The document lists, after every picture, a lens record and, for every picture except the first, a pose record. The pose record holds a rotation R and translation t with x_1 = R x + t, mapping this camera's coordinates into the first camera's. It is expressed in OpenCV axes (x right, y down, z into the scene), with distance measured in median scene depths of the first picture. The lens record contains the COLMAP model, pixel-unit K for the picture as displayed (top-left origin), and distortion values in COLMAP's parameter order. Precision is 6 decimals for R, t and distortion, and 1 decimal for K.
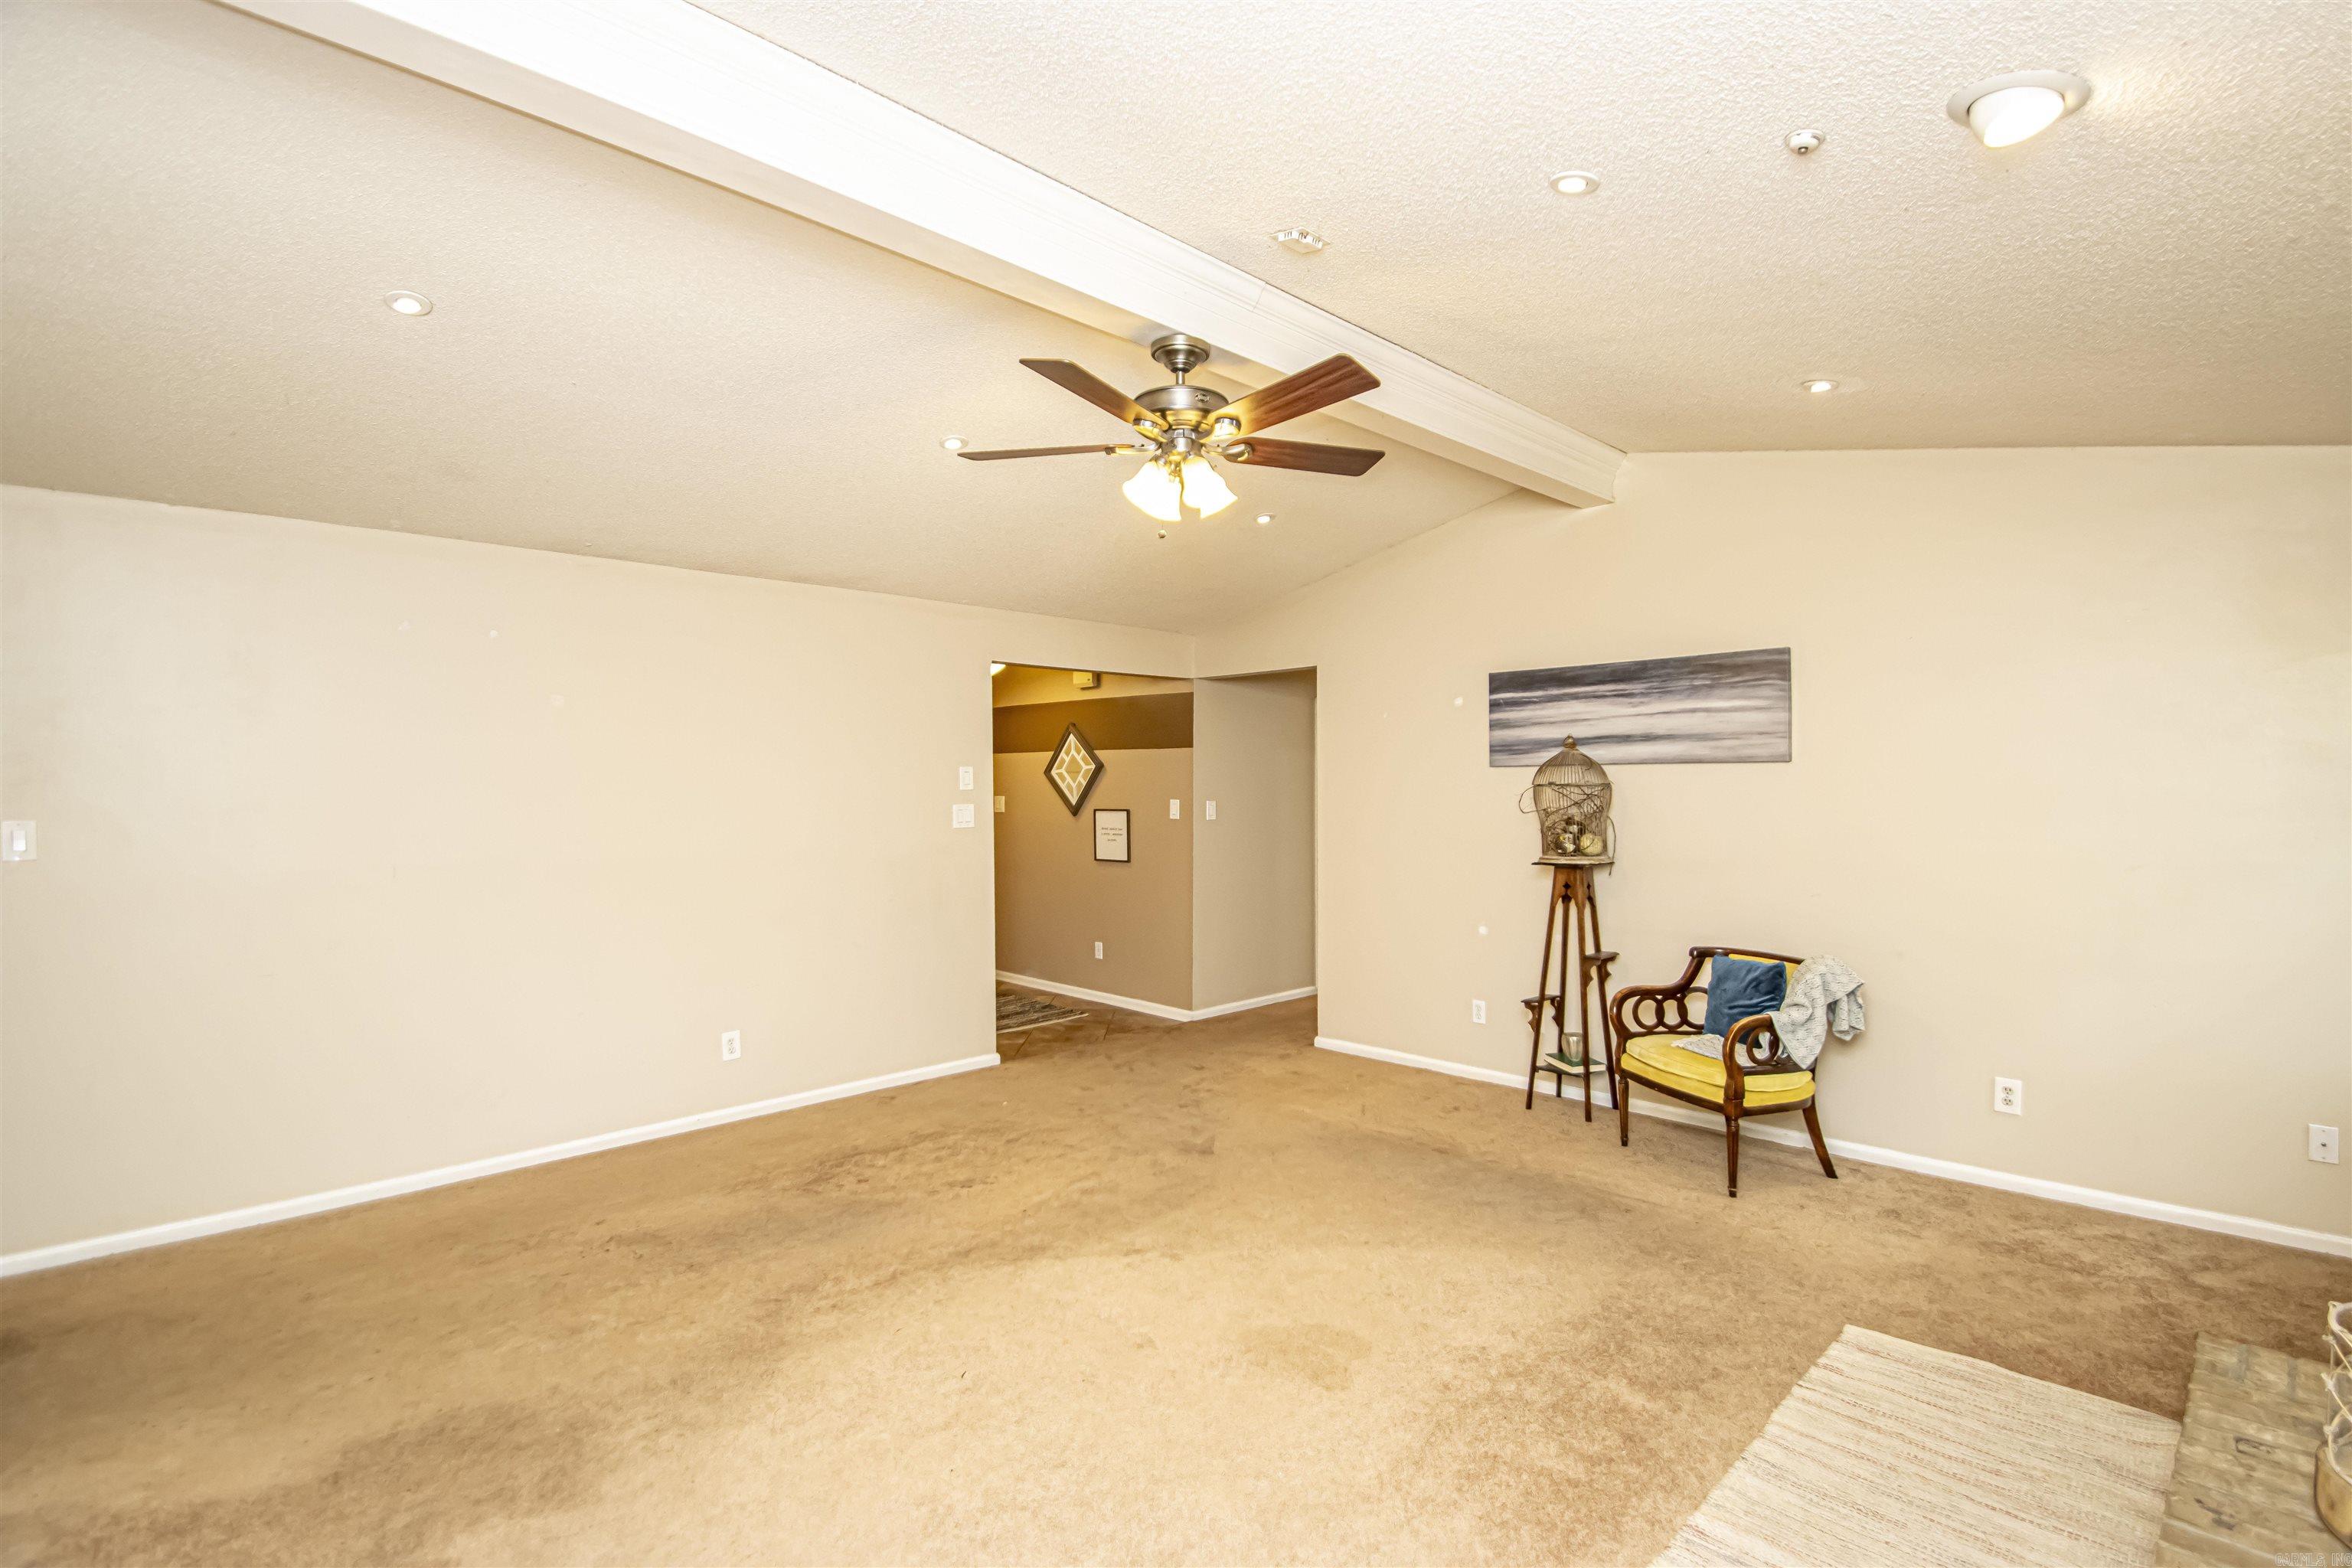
lens RADIAL K [[1112.4, 0, 1225.9], [0, 1112.4, 785.8], [0, 0, 1]] dist [0.023555, -0.021590]
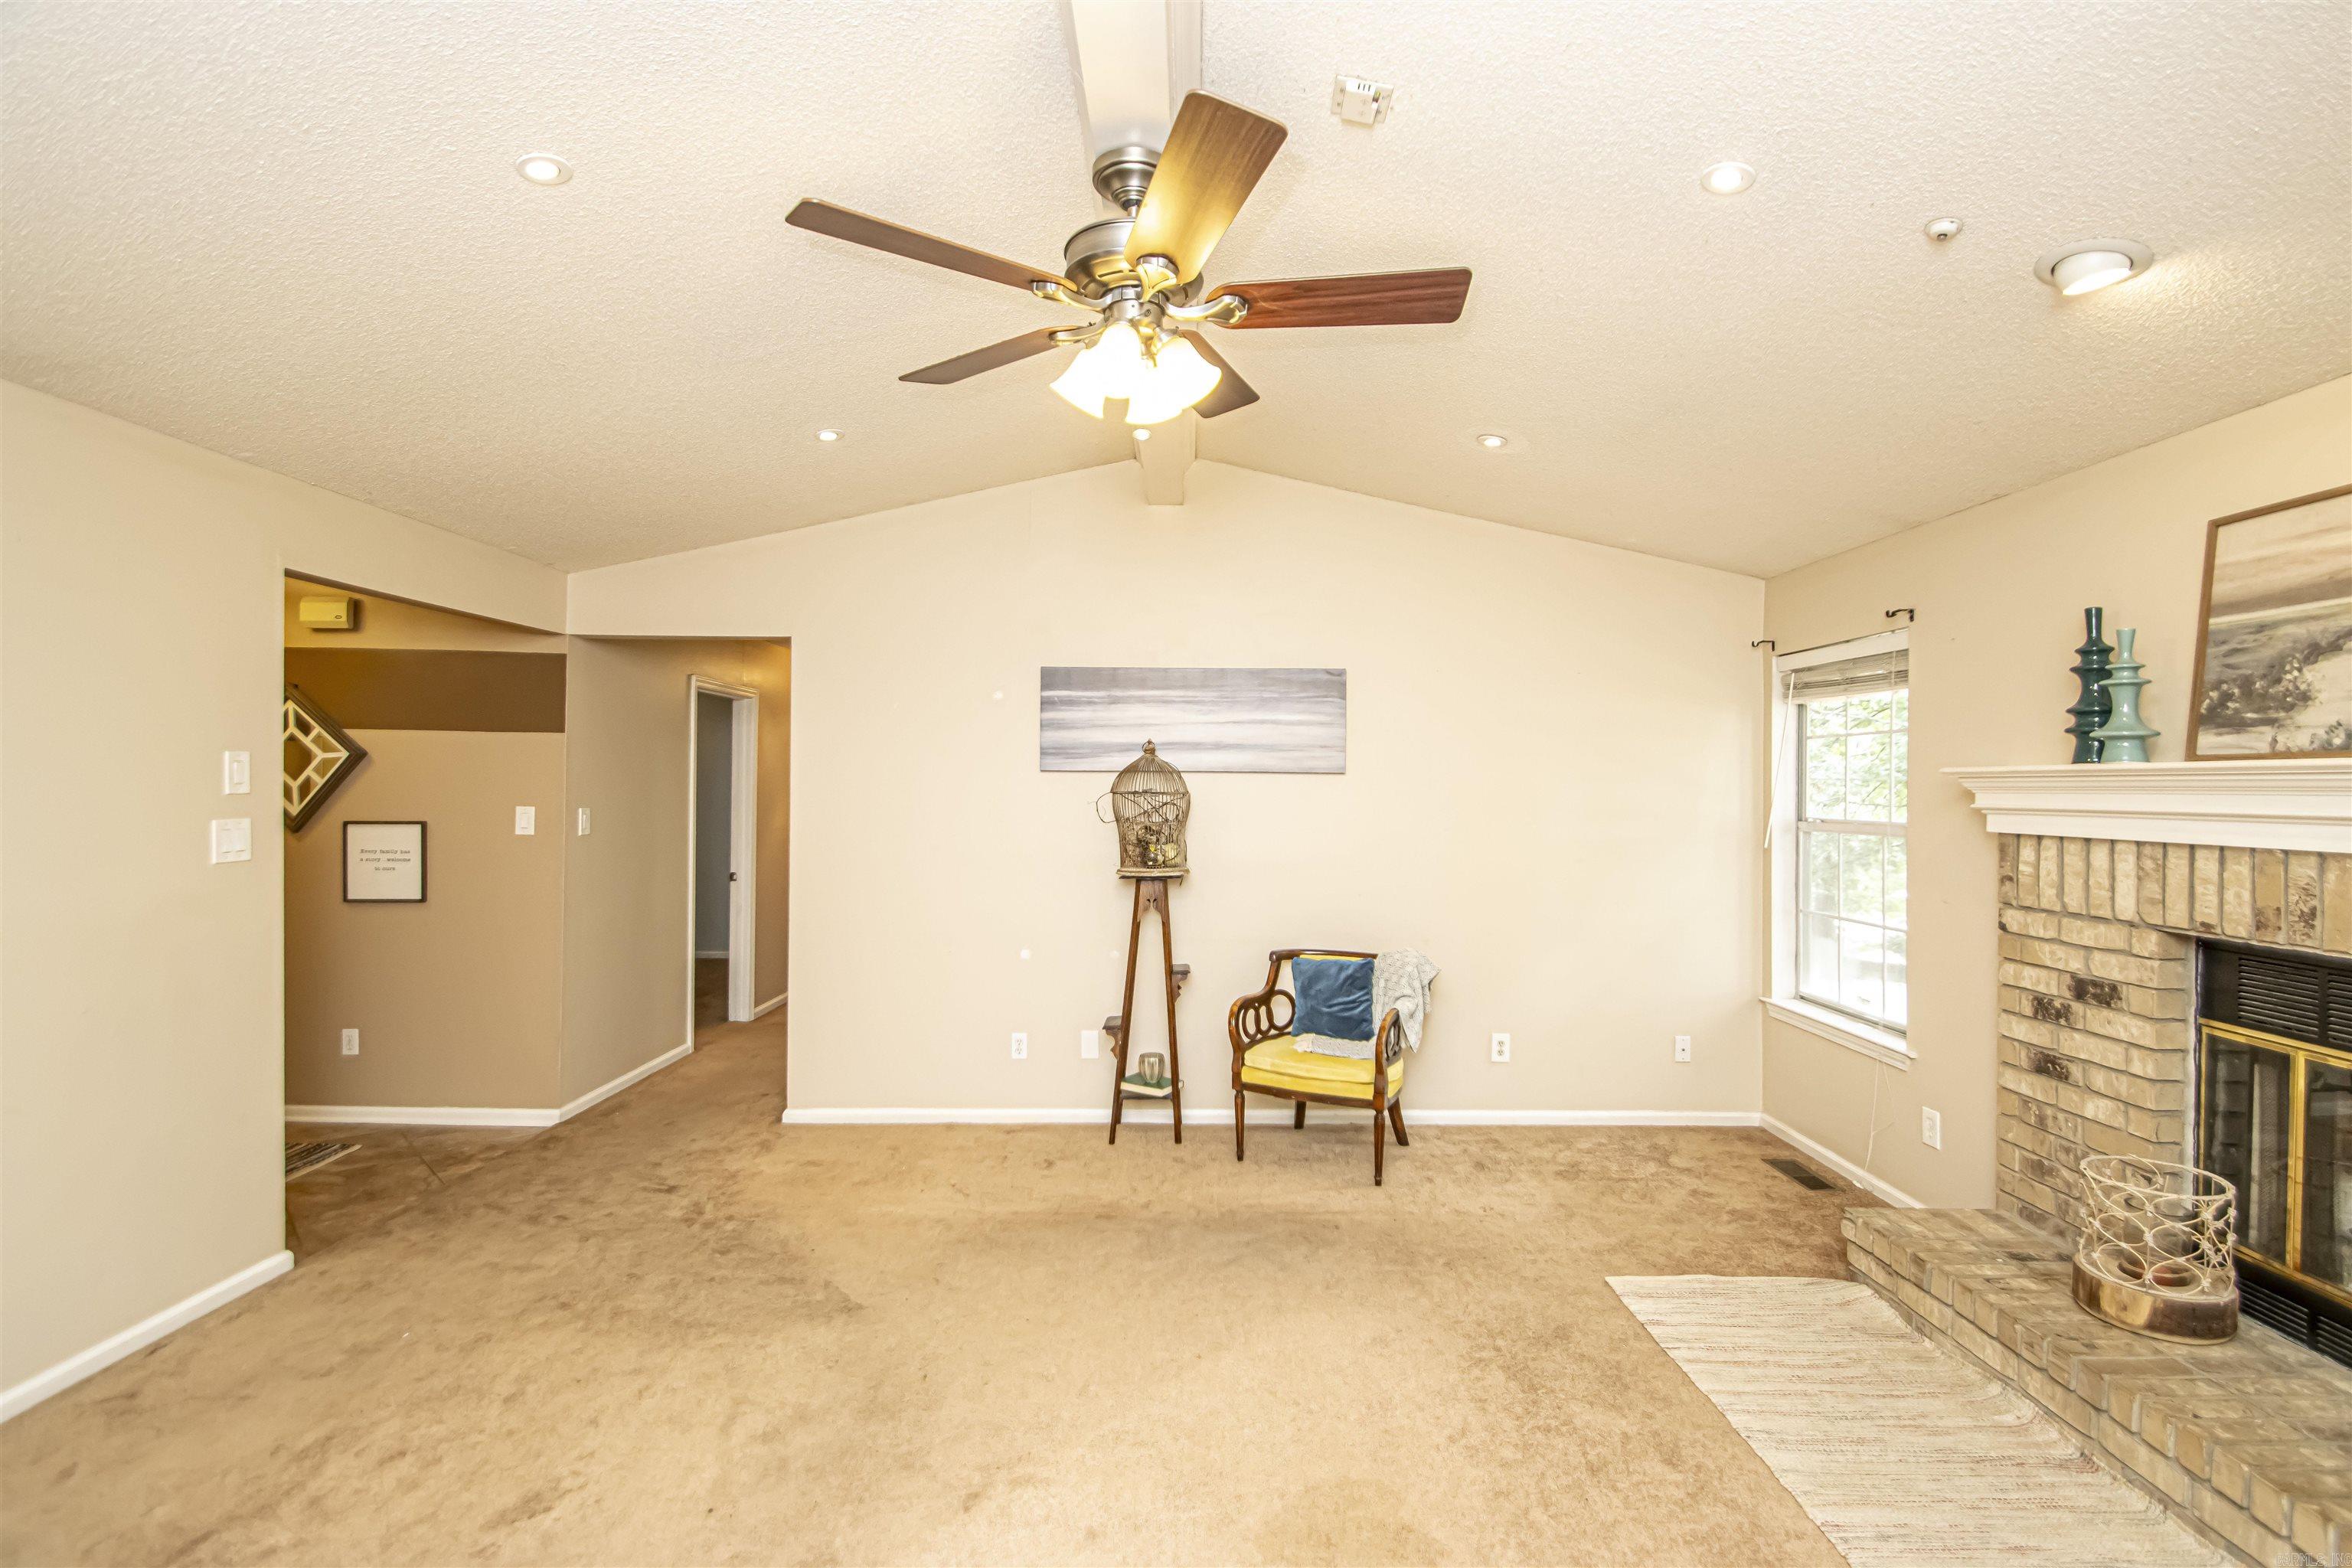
lens RADIAL K [[1086.4, 0, 1220.5], [0, 1086.4, 789.8], [0, 0, 1]] dist [0.020169, -0.021047]
pose [[0.705706, 0.006958, 0.708471, -0.317475], [-0.011524, 0.999932, 0.001659, -0.005963], [-0.708411, -0.009335, 0.705738, 0.314871]]
